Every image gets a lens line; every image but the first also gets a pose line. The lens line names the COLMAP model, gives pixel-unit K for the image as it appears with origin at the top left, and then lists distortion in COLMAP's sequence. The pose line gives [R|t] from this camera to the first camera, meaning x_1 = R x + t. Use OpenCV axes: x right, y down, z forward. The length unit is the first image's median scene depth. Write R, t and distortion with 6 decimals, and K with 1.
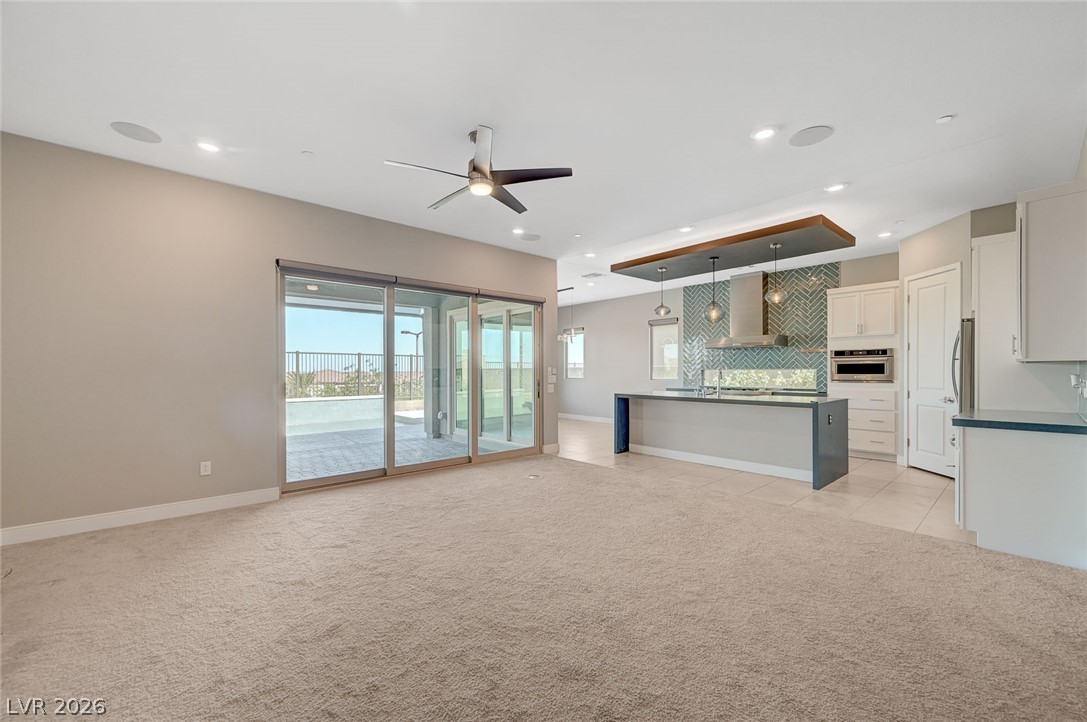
lens RADIAL K [[432.6, 0, 547.6], [0, 432.6, 372.0], [0, 0, 1]] dist [0.002495, -0.000554]
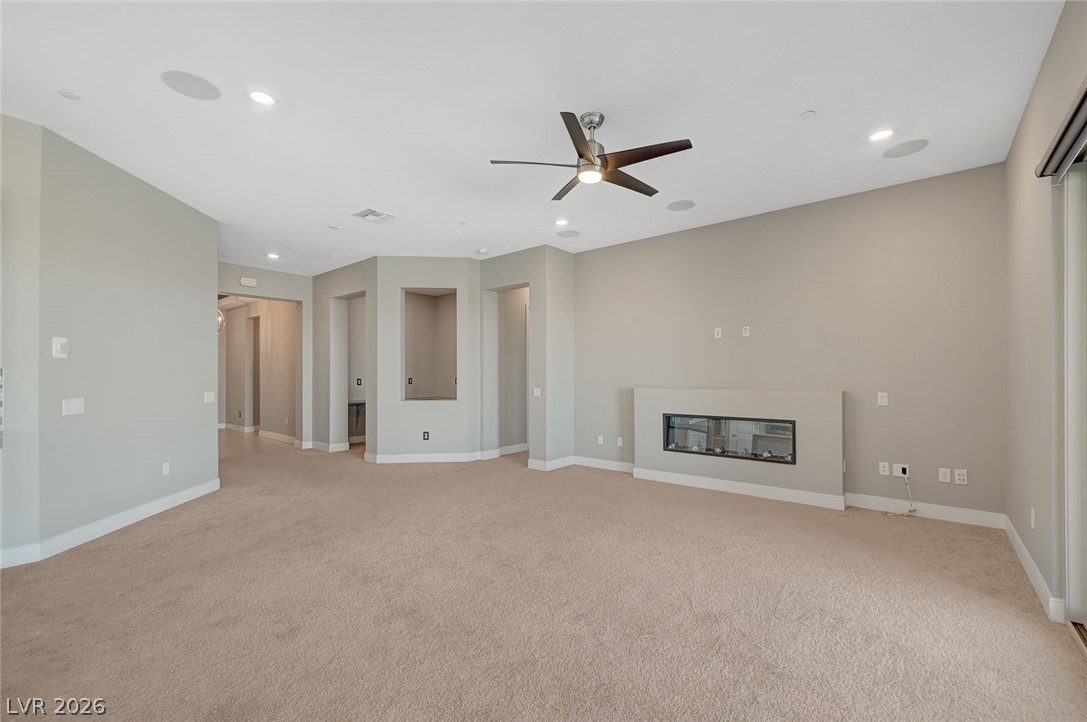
lens RADIAL K [[454.4, 0, 546.0], [0, 454.4, 367.8], [0, 0, 1]] dist [-0.007534, 0.000052]
pose [[-0.989226, 0.001004, -0.146393, 0.042618], [0.002684, 0.999933, -0.011285, -0.004977], [0.146372, -0.011557, -0.989162, 0.998227]]
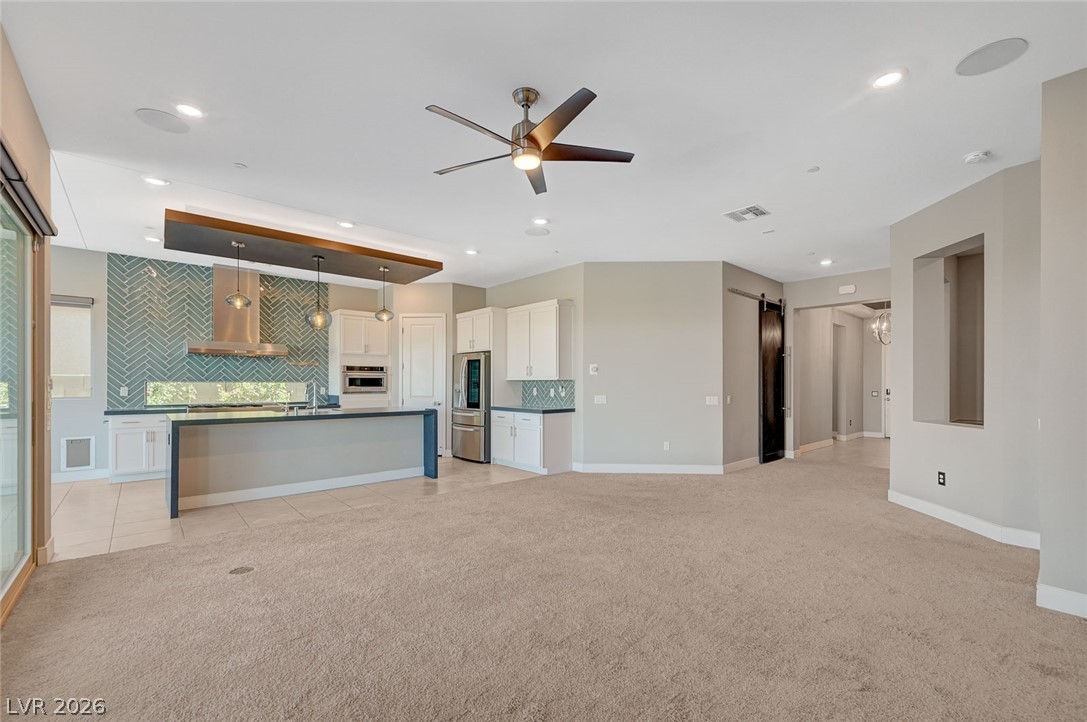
lens RADIAL K [[454.4, 0, 552.4], [0, 454.4, 385.5], [0, 0, 1]] dist [-0.007534, 0.000052]
pose [[-0.009677, -0.002173, 0.999951, -0.519217], [0.000080, 0.999998, 0.002174, -0.001186], [-0.999953, 0.000101, -0.009676, 0.497370]]
